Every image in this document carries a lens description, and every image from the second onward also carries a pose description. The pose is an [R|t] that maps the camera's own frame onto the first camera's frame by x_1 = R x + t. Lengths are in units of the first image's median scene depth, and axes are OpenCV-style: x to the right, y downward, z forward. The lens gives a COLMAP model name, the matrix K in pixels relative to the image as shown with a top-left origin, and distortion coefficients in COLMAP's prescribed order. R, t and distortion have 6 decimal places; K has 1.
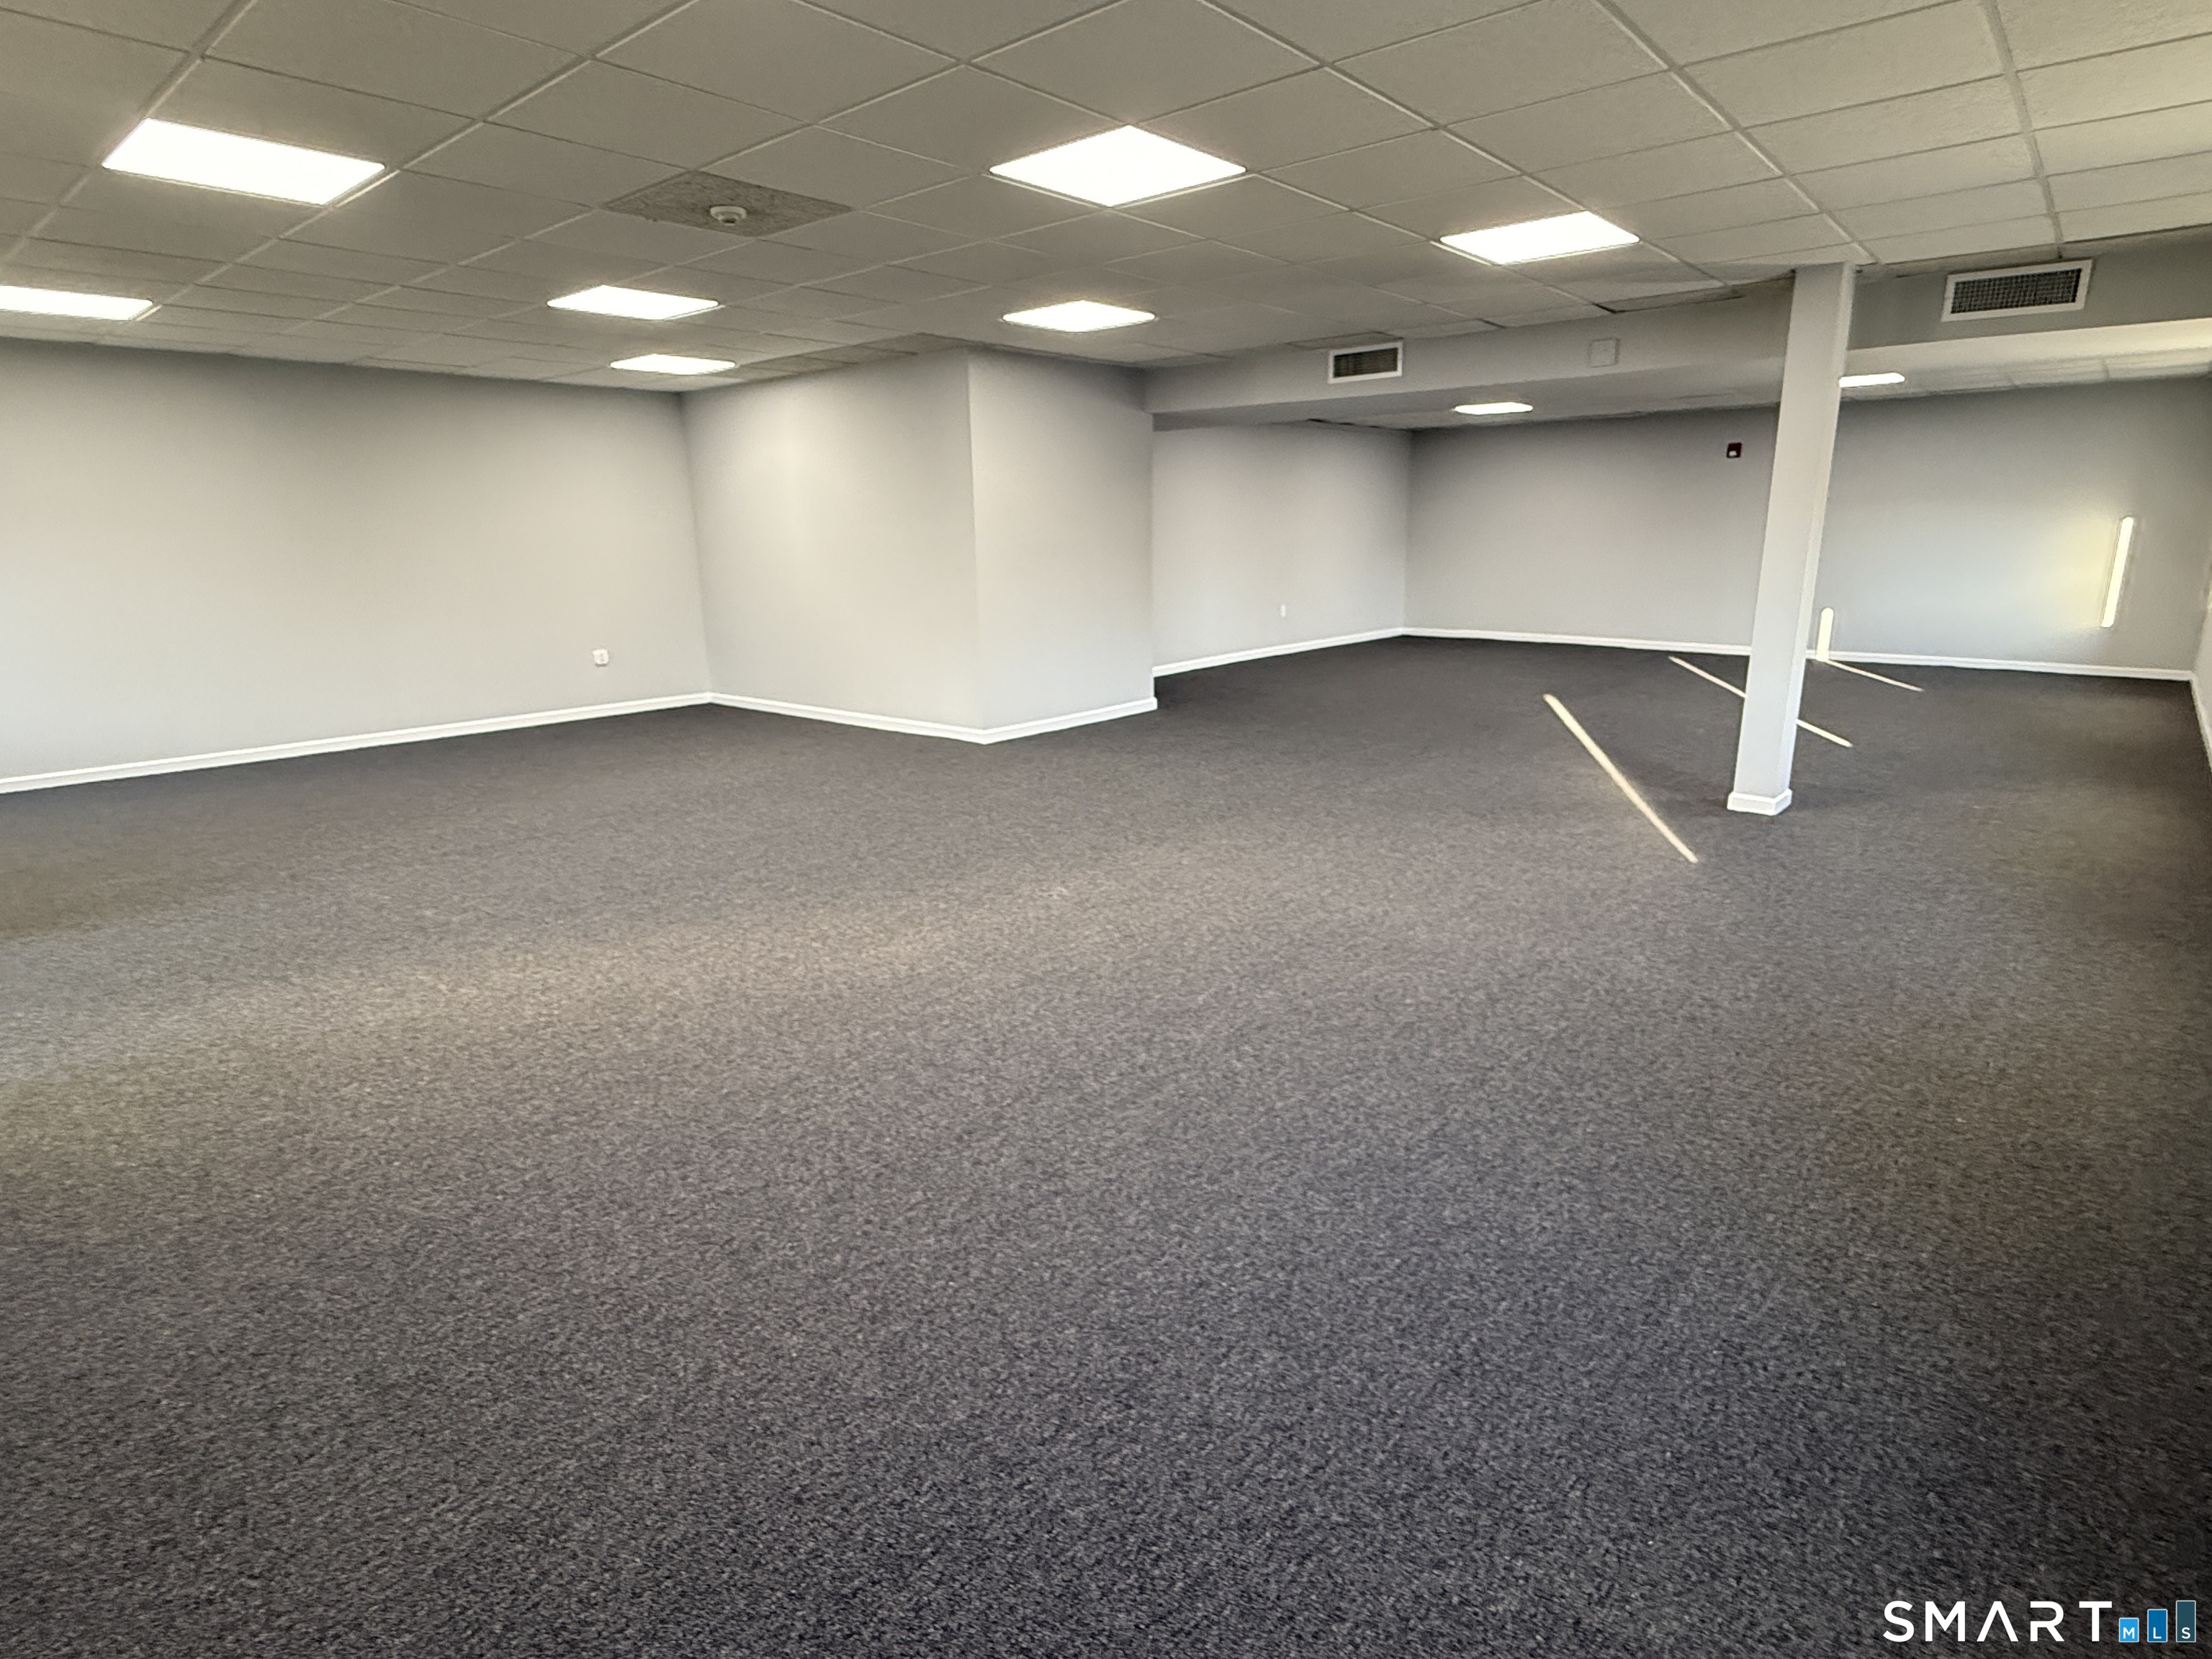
lens RADIAL K [[1158.5, 0, 1107.4], [0, 1158.5, 831.1], [0, 0, 1]] dist [0.001307, -0.001180]
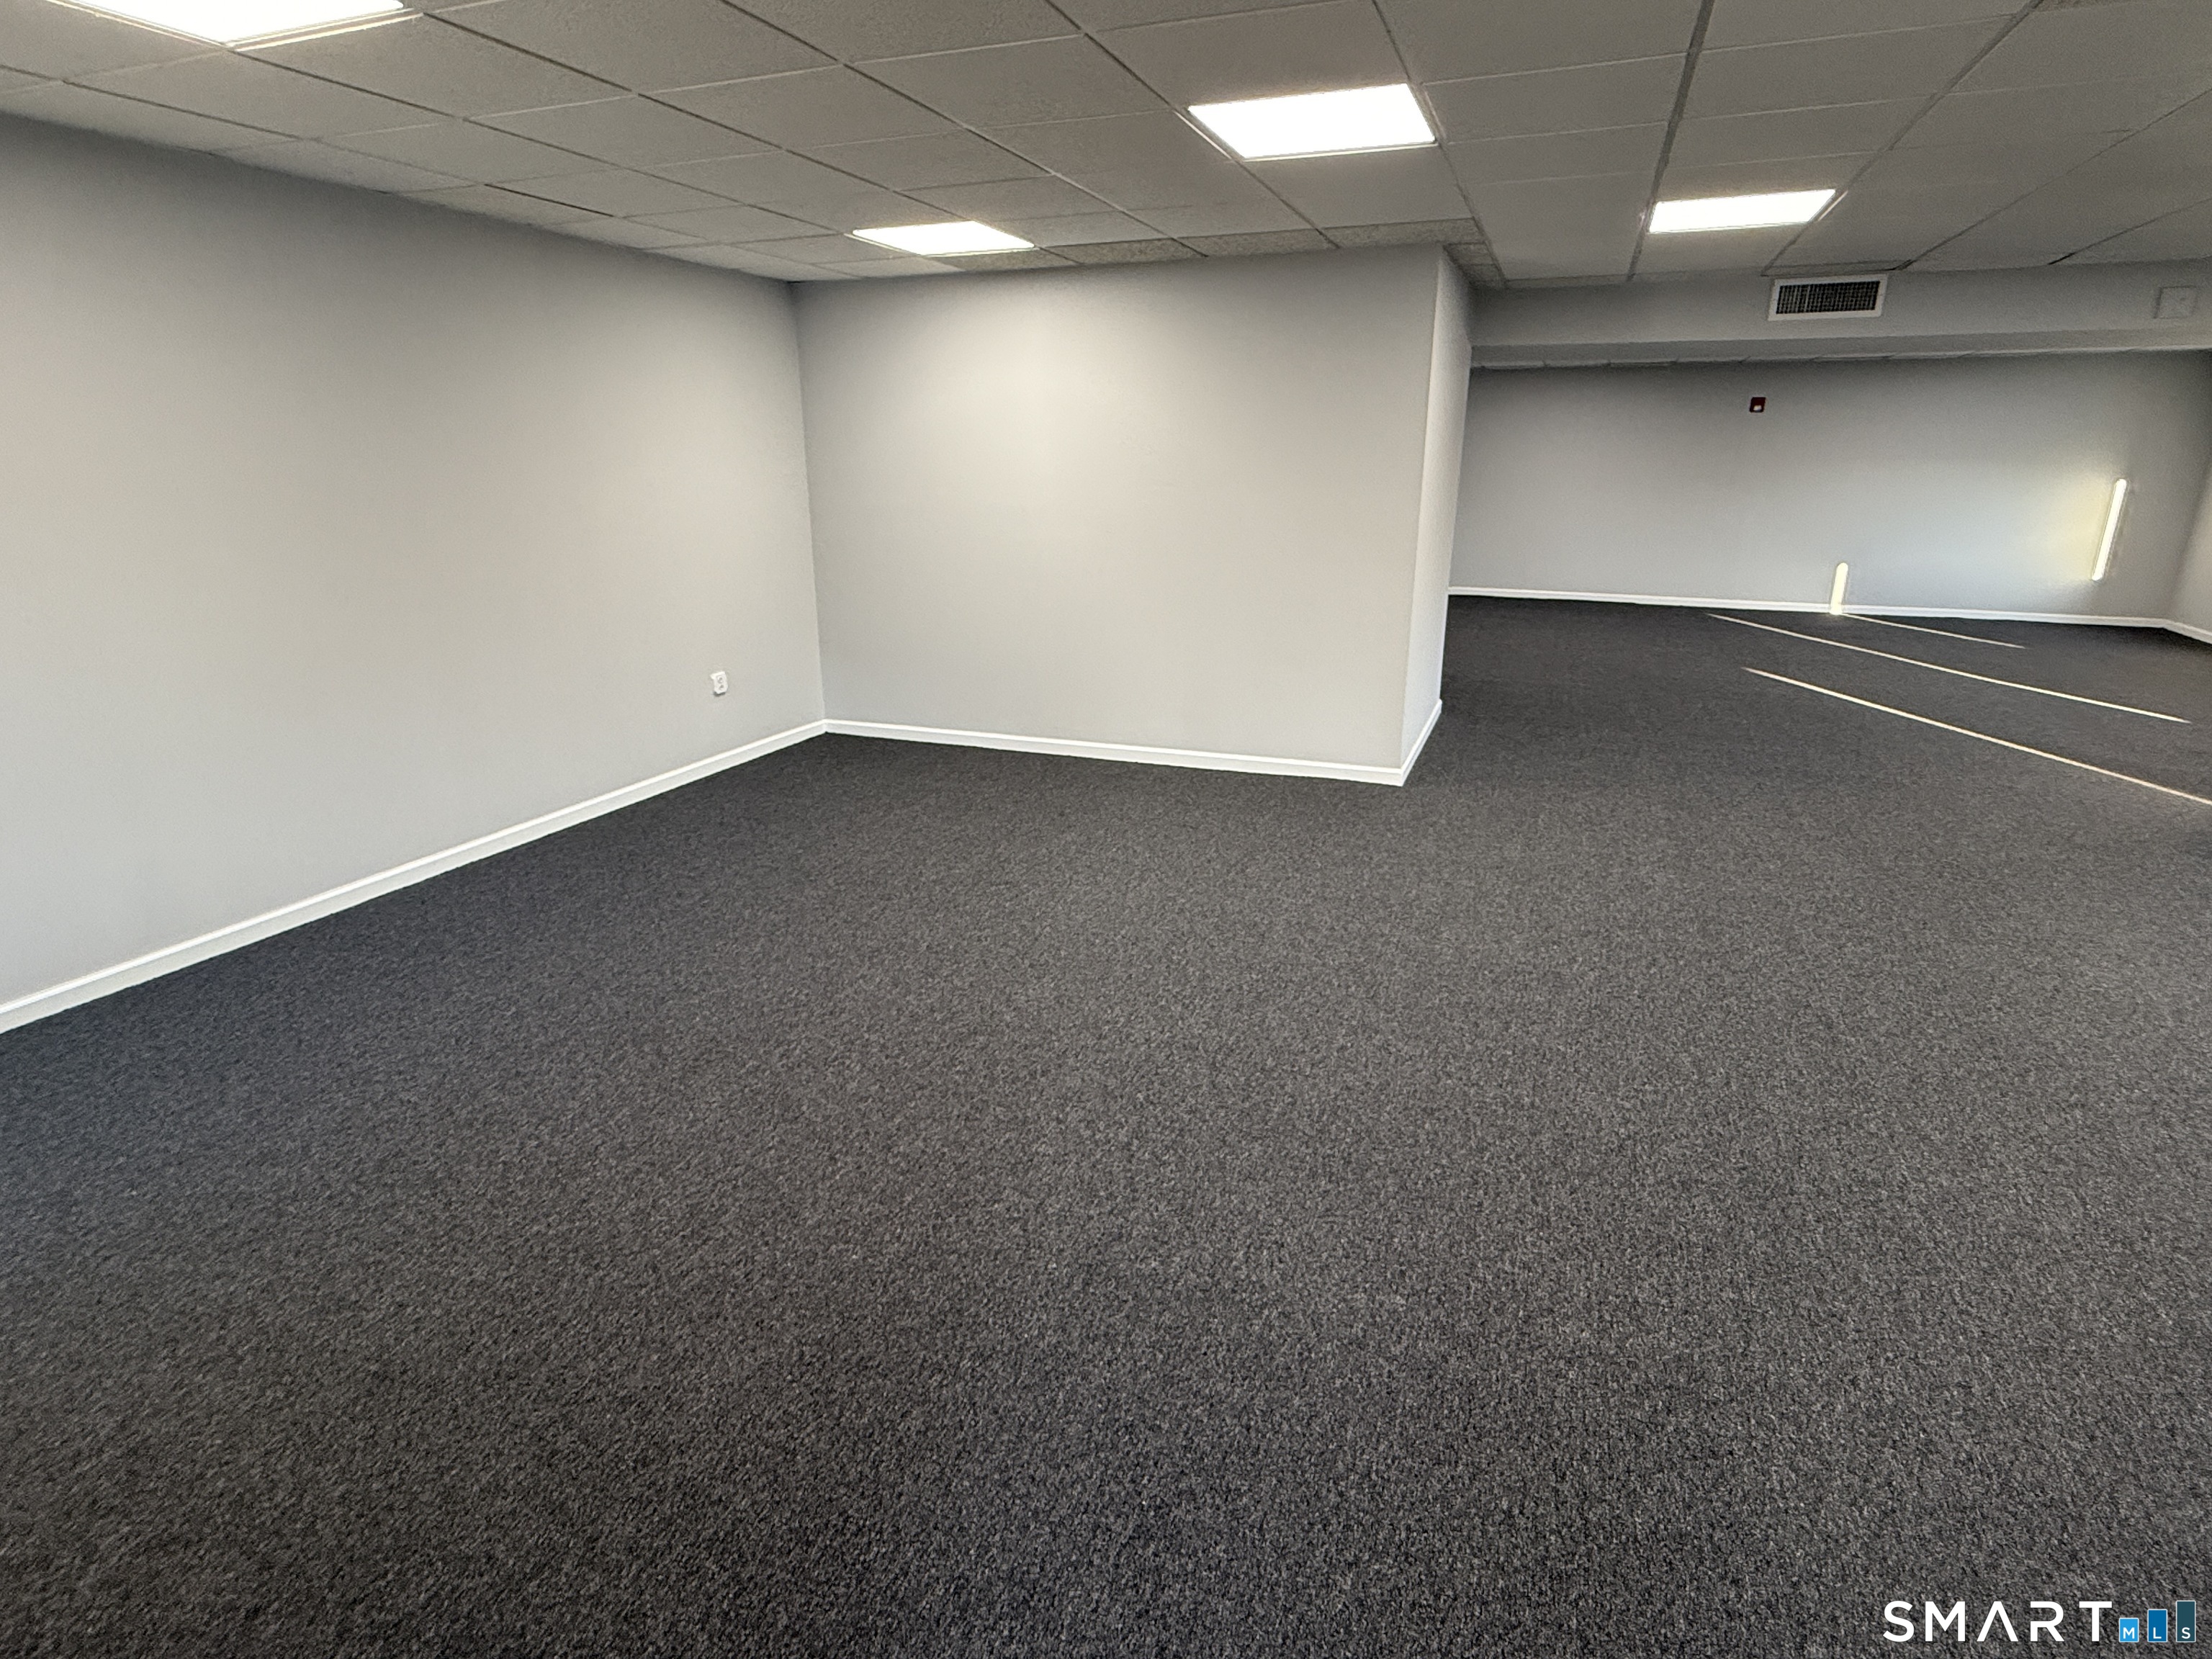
lens RADIAL K [[1158.5, 0, 1098.1], [0, 1158.5, 822.3], [0, 0, 1]] dist [0.001307, -0.001180]
pose [[0.943542, -0.088226, 0.319288, -0.745022], [0.072106, 0.995469, 0.061986, -0.157379], [-0.323310, -0.035463, 0.945628, 0.487974]]
